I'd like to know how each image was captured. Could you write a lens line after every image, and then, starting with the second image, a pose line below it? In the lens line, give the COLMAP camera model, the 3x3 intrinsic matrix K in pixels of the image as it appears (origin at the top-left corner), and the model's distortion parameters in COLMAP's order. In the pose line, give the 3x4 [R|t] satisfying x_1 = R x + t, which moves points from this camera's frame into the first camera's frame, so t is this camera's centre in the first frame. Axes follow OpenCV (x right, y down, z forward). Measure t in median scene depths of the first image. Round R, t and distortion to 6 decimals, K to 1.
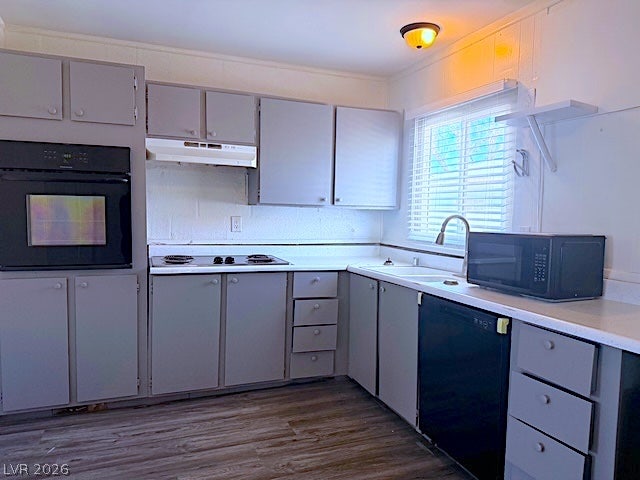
lens RADIAL K [[452.9, 0, 318.0], [0, 452.9, 243.1], [0, 0, 1]] dist [0.073207, -0.106341]
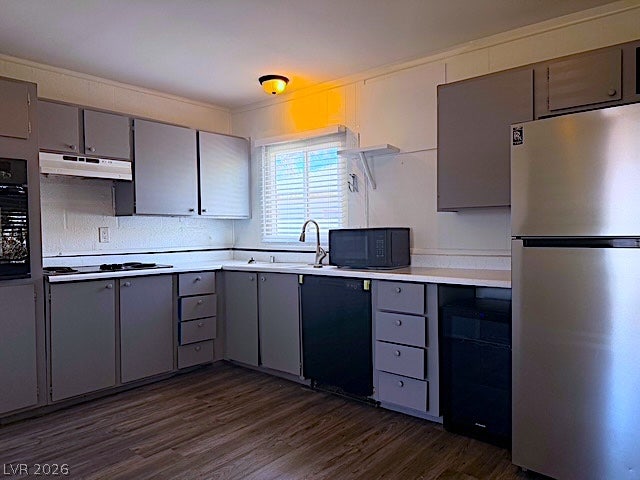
lens RADIAL K [[459.3, 0, 320.0], [0, 459.3, 240.0], [0, 0, 1]] dist [0.105628, -0.113897]
pose [[0.883702, -0.041765, 0.466182, -0.302307], [0.062357, 0.997638, -0.028826, 0.038675], [-0.463877, 0.054543, 0.884219, -0.216194]]
